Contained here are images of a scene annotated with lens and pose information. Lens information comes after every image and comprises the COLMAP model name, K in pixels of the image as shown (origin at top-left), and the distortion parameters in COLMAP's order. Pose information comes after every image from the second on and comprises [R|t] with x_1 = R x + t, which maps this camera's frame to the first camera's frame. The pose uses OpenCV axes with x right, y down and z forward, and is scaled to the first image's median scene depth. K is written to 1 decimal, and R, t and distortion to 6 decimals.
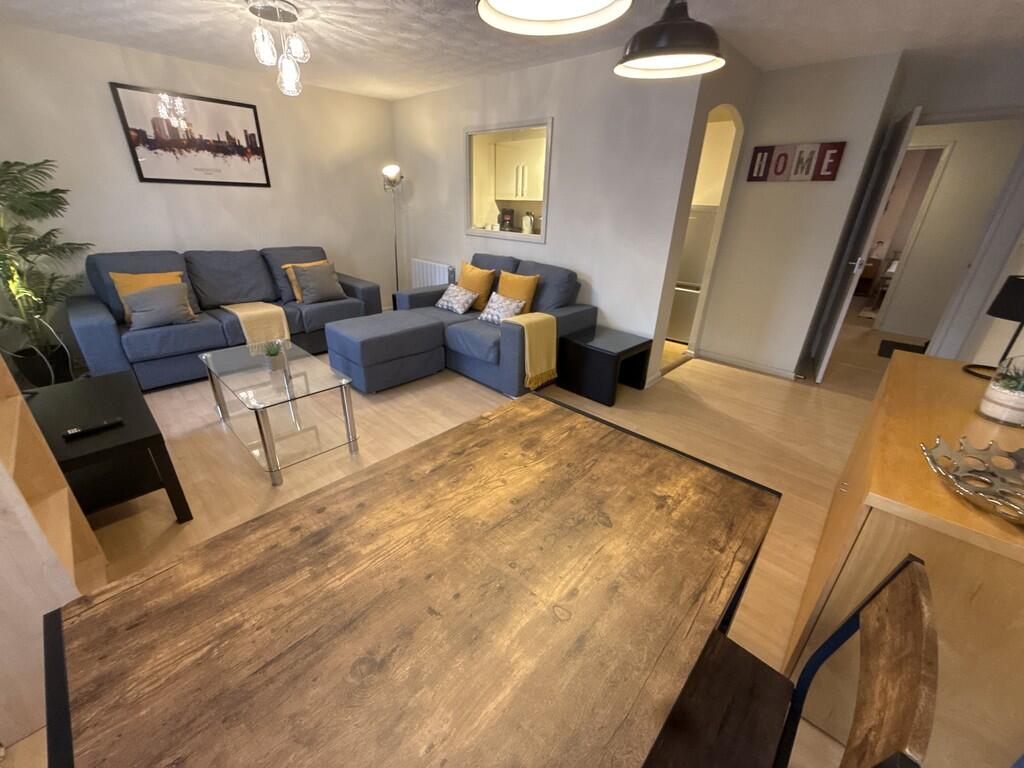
lens RADIAL K [[408.3, 0, 514.4], [0, 408.3, 382.0], [0, 0, 1]] dist [0.000788, 0.001050]
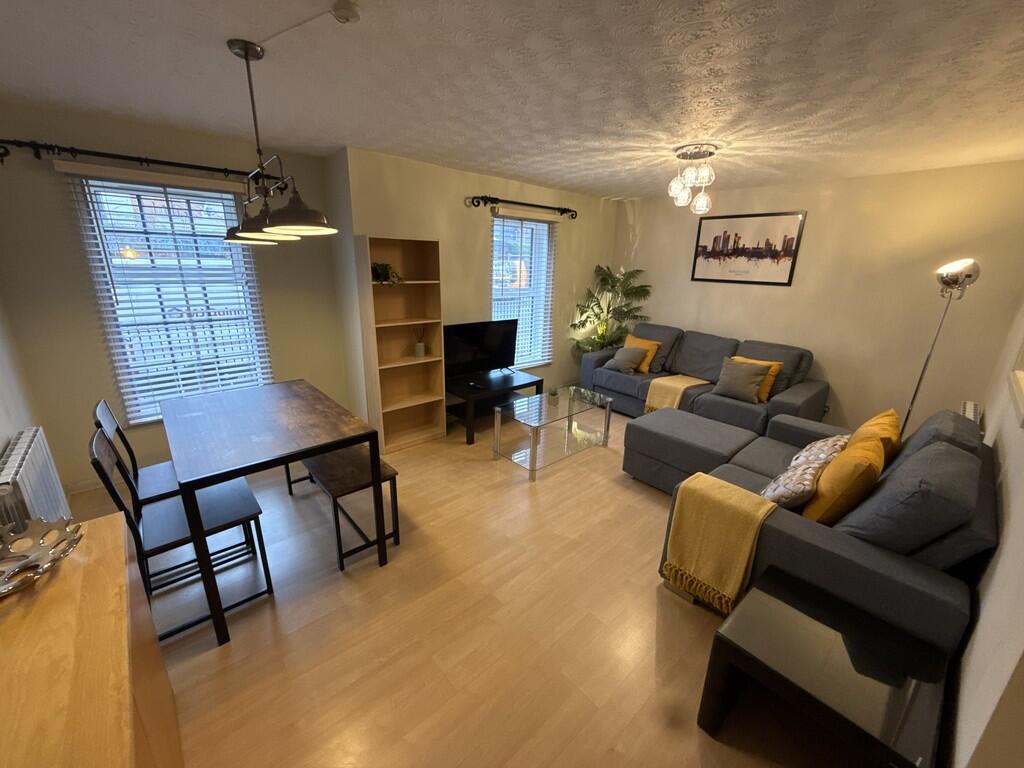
lens RADIAL K [[408.3, 0, 509.8], [0, 408.3, 381.9], [0, 0, 1]] dist [0.000788, 0.001050]
pose [[-0.076962, 0.251809, -0.964712, 0.523427], [-0.435212, 0.862050, 0.259733, -0.270335], [0.897033, 0.439844, 0.043245, 0.510575]]
